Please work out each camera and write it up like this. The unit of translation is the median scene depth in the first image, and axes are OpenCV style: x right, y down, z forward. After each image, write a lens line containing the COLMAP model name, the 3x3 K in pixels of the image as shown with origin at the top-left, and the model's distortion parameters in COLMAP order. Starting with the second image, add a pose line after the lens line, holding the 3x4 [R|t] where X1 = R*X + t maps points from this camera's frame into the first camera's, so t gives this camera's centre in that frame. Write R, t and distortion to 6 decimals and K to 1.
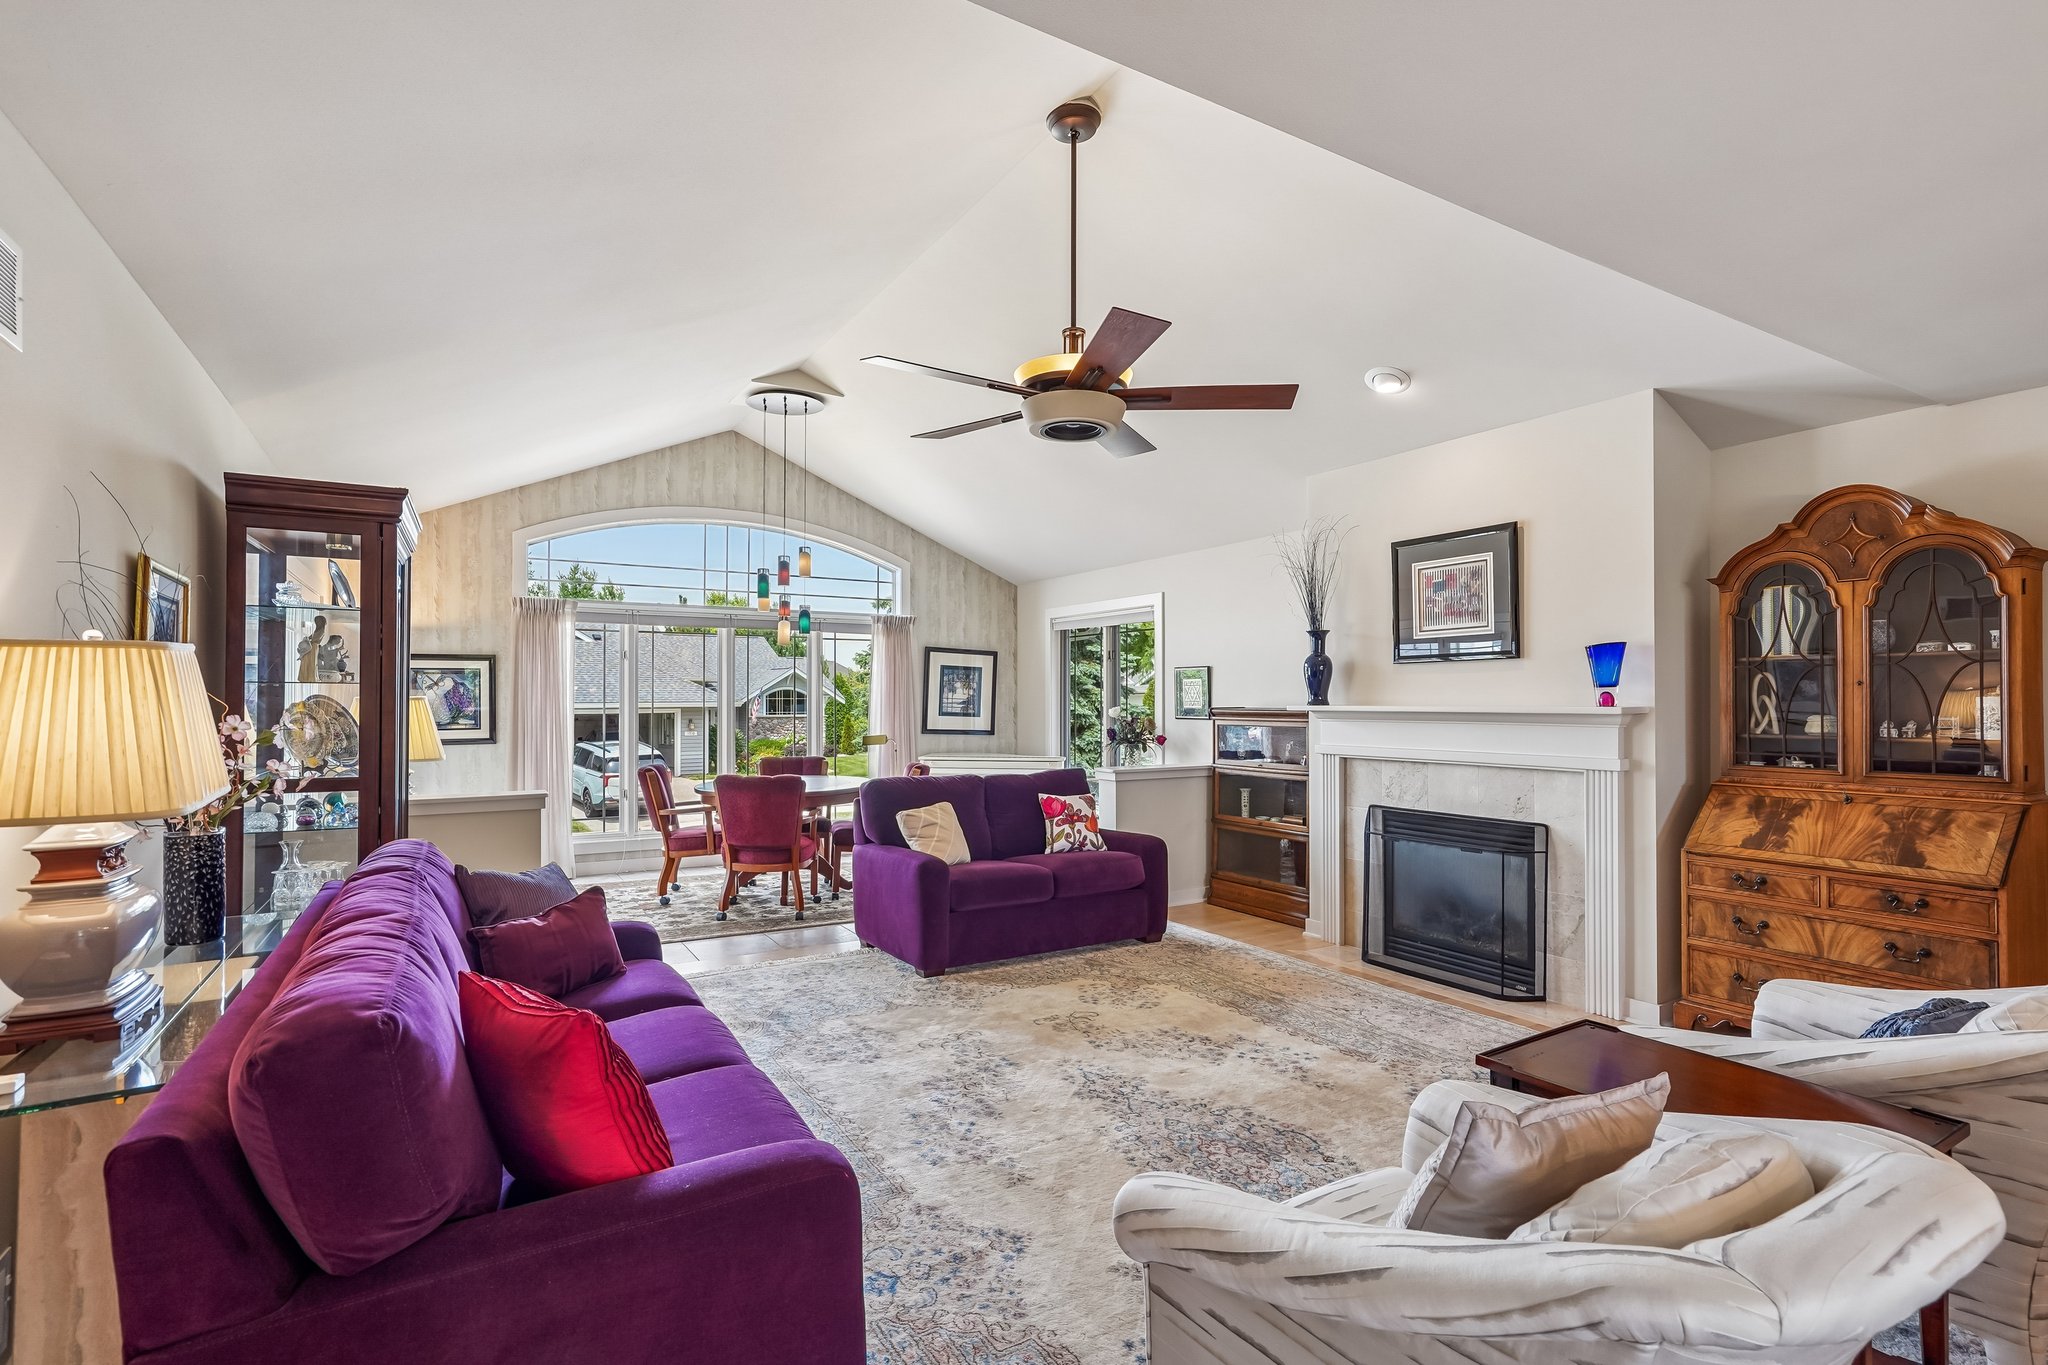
lens RADIAL K [[1010.9, 0, 1032.2], [0, 1010.9, 689.8], [0, 0, 1]] dist [-0.028591, 0.019315]
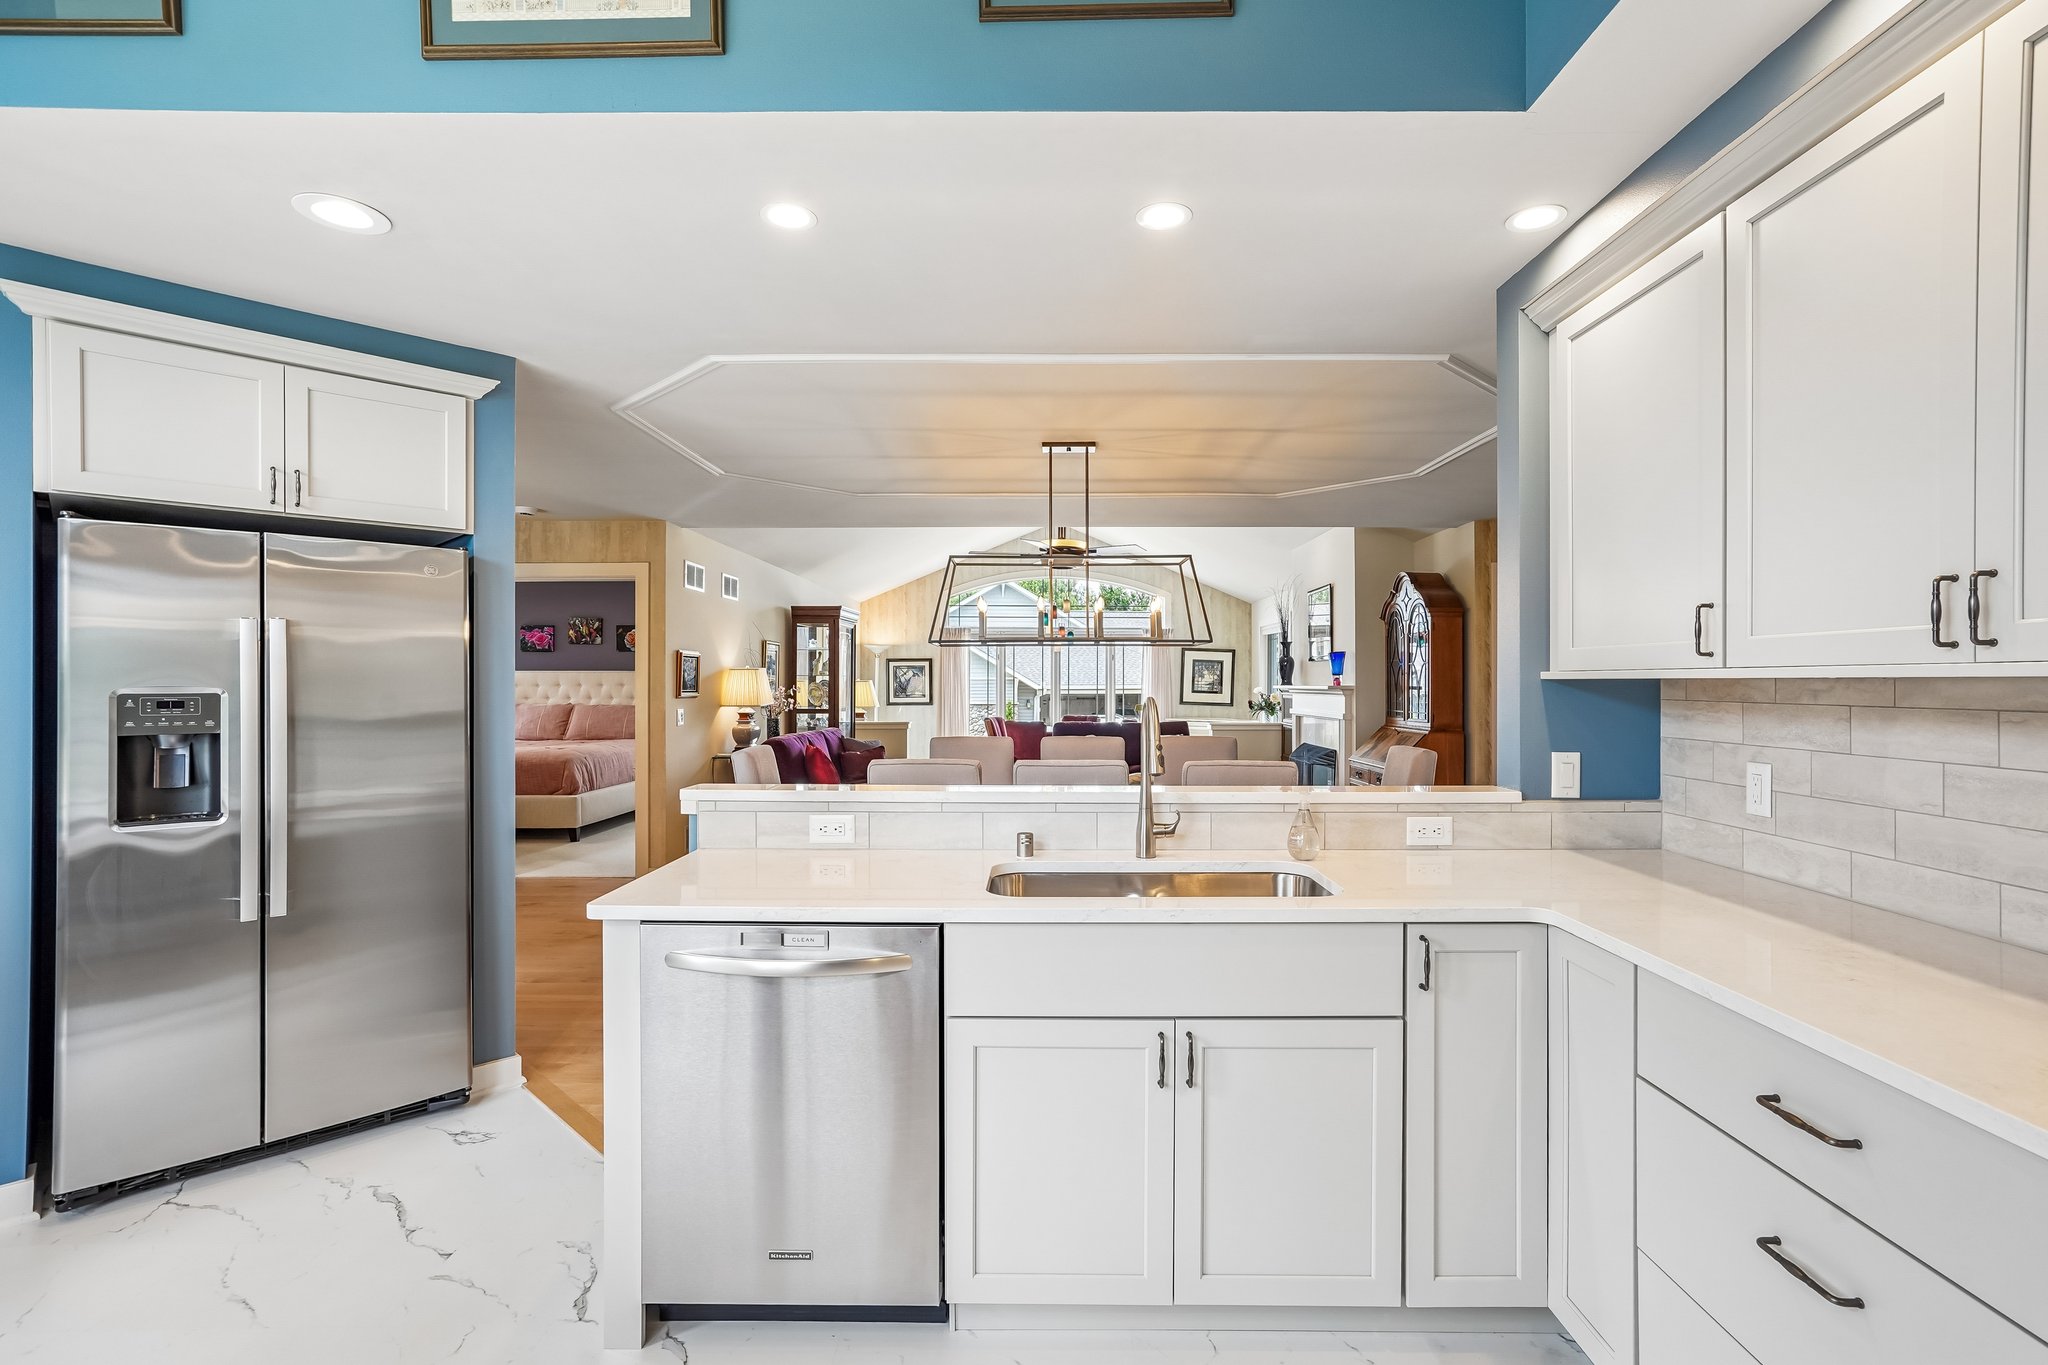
lens RADIAL K [[1010.9, 0, 1020.9], [0, 1010.9, 682.1], [0, 0, 1]] dist [-0.028591, 0.019315]
pose [[0.854470, 0.000820, -0.519500, 0.622122], [0.003557, 0.999966, 0.007428, -0.003317], [0.519488, -0.008195, 0.854438, -0.565188]]
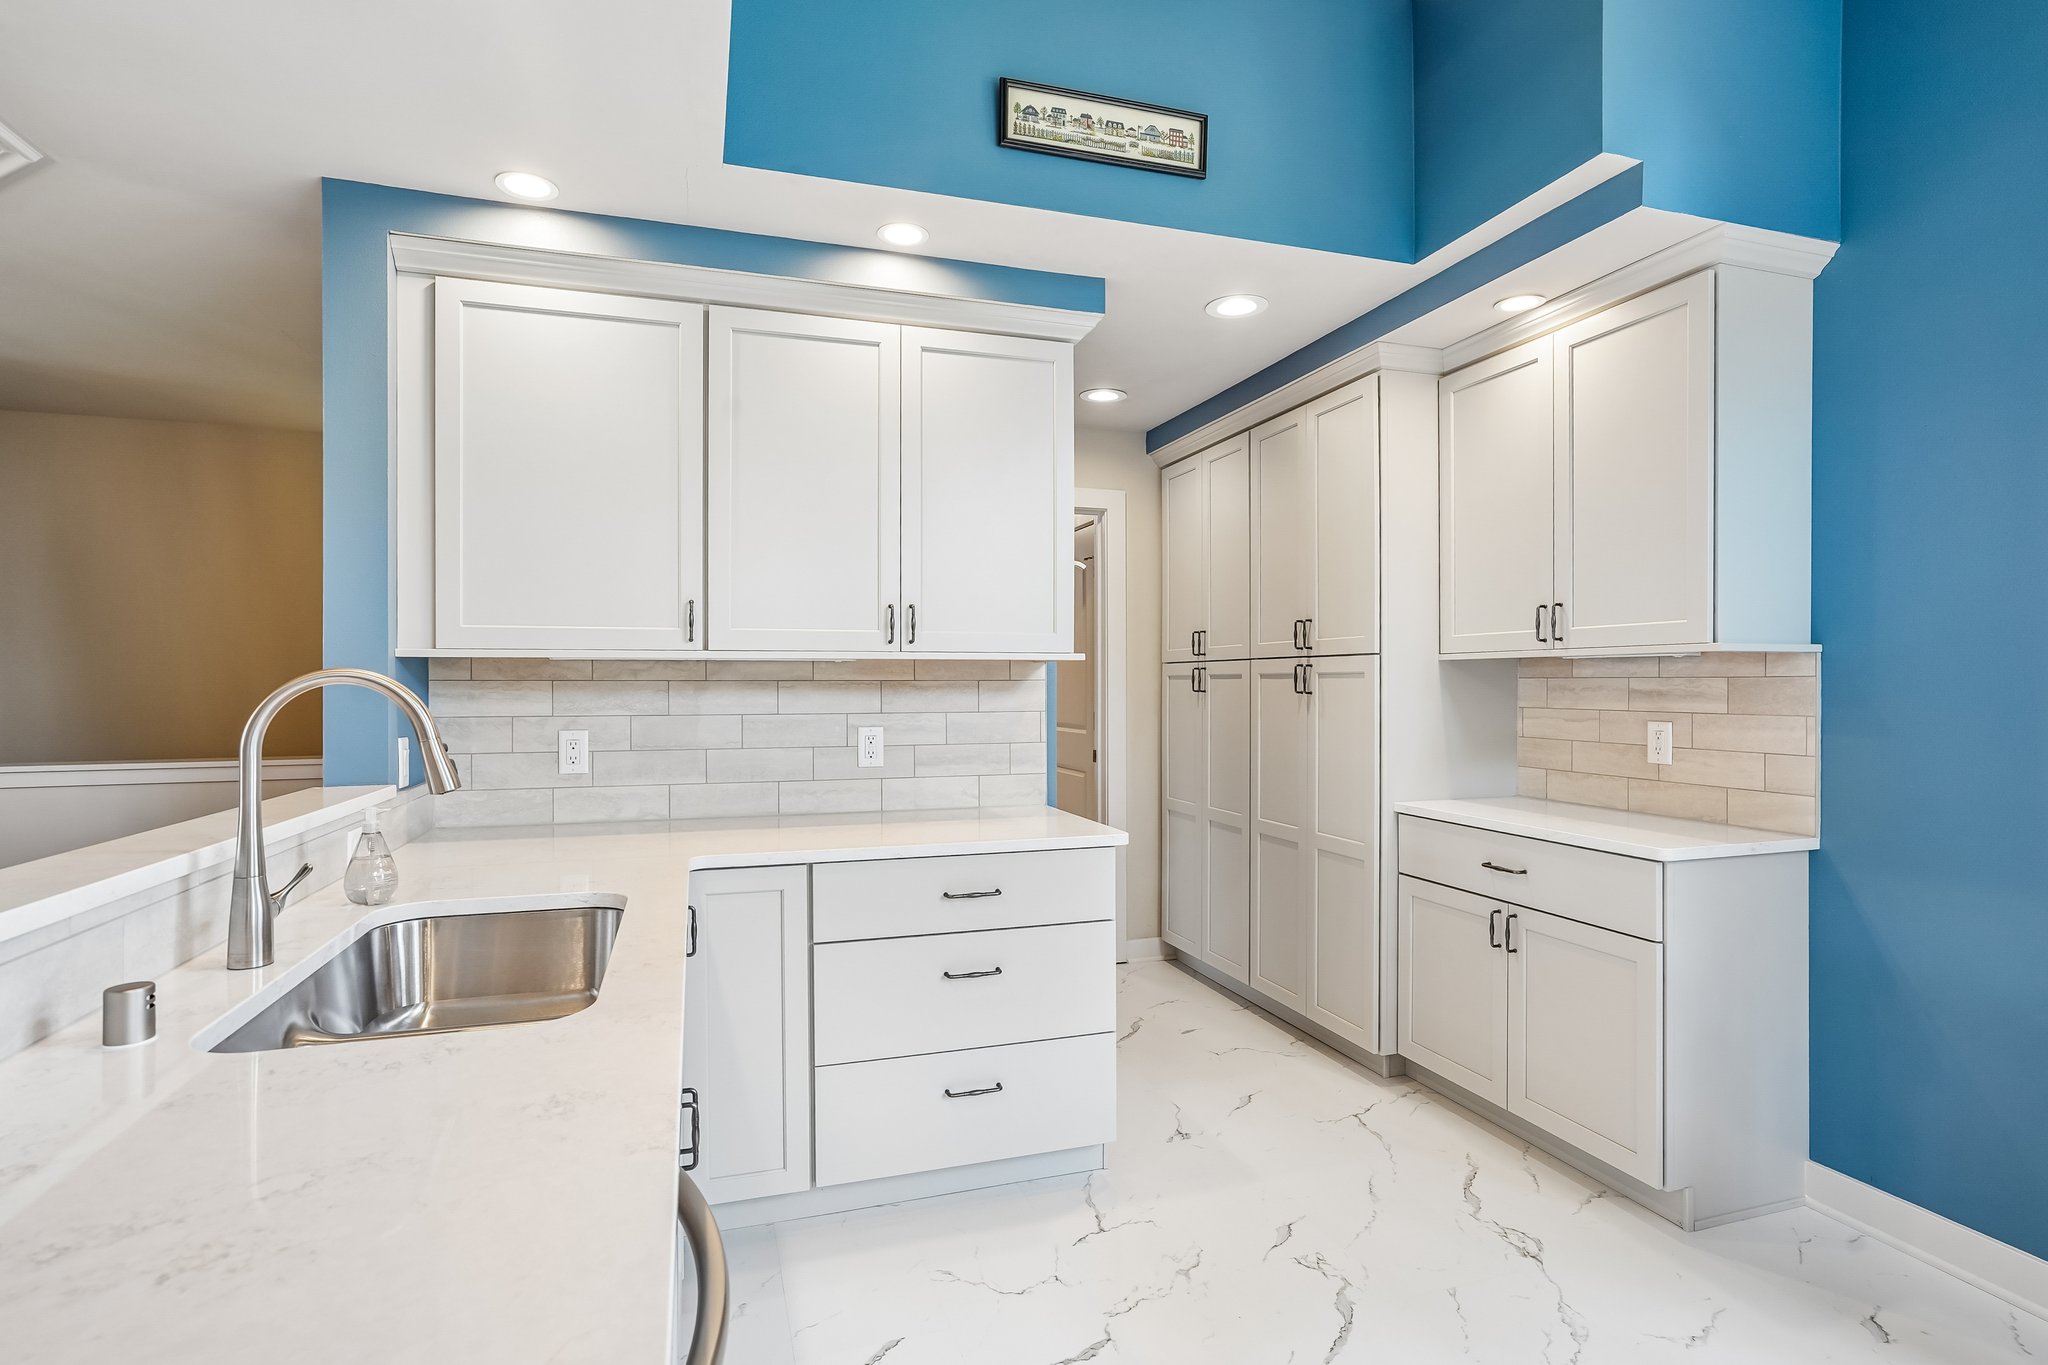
lens RADIAL K [[1010.9, 0, 1033.5], [0, 1010.9, 688.5], [0, 0, 1]] dist [-0.028591, 0.019315]
pose [[0.198314, -0.003879, 0.980131, 0.292756], [-0.004688, 0.999977, 0.004906, 0.007672], [-0.980127, -0.005568, 0.198291, -0.411055]]
